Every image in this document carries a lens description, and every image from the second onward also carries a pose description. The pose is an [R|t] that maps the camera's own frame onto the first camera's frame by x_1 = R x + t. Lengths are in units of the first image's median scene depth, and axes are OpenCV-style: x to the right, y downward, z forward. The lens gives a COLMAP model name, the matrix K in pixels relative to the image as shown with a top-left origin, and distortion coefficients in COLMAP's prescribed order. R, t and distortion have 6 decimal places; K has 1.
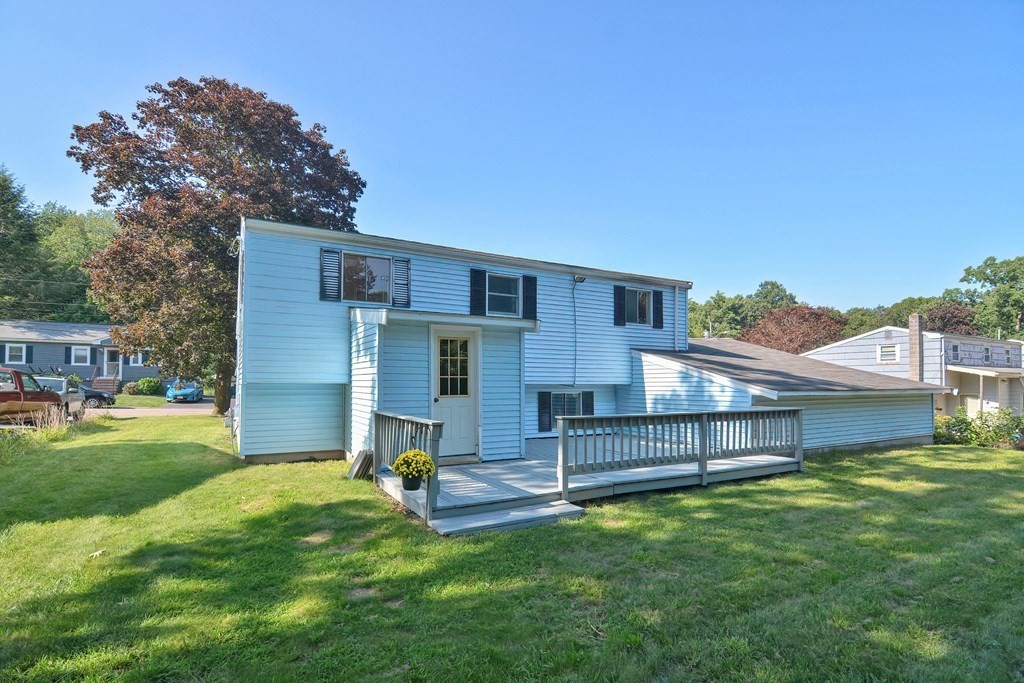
lens RADIAL K [[491.7, 0, 507.2], [0, 491.7, 298.7], [0, 0, 1]] dist [-0.003801, -0.002628]
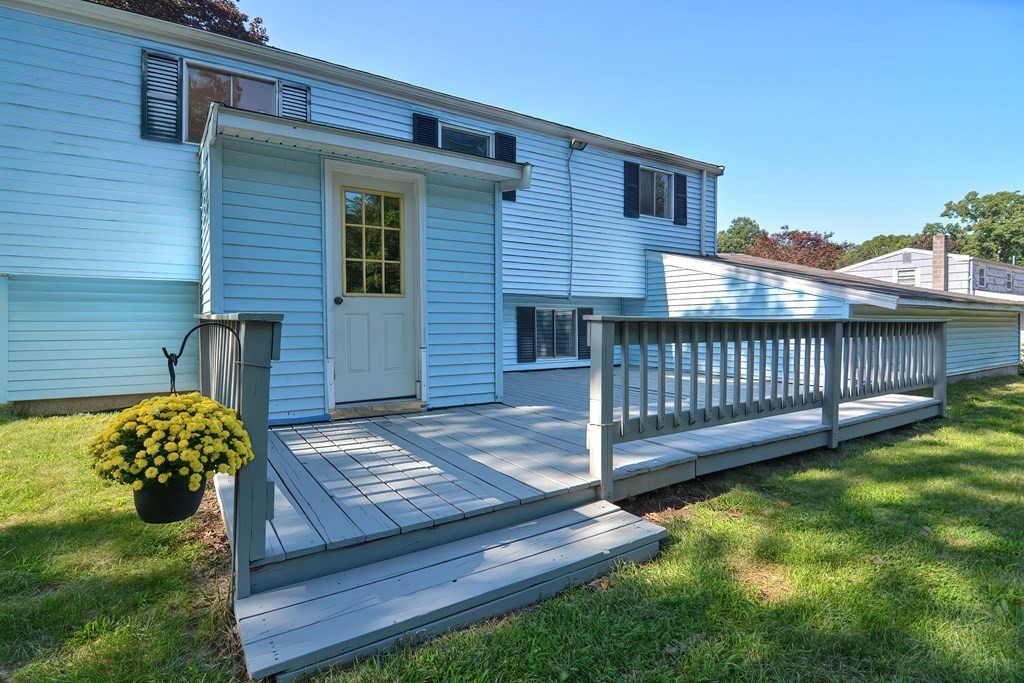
lens RADIAL K [[491.7, 0, 515.2], [0, 491.7, 338.0], [0, 0, 1]] dist [-0.003801, -0.002628]
pose [[0.995742, -0.000370, 0.092185, -0.002390], [-0.017831, 0.980333, 0.196545, 0.108676], [-0.090445, -0.197352, 0.976152, 0.357995]]
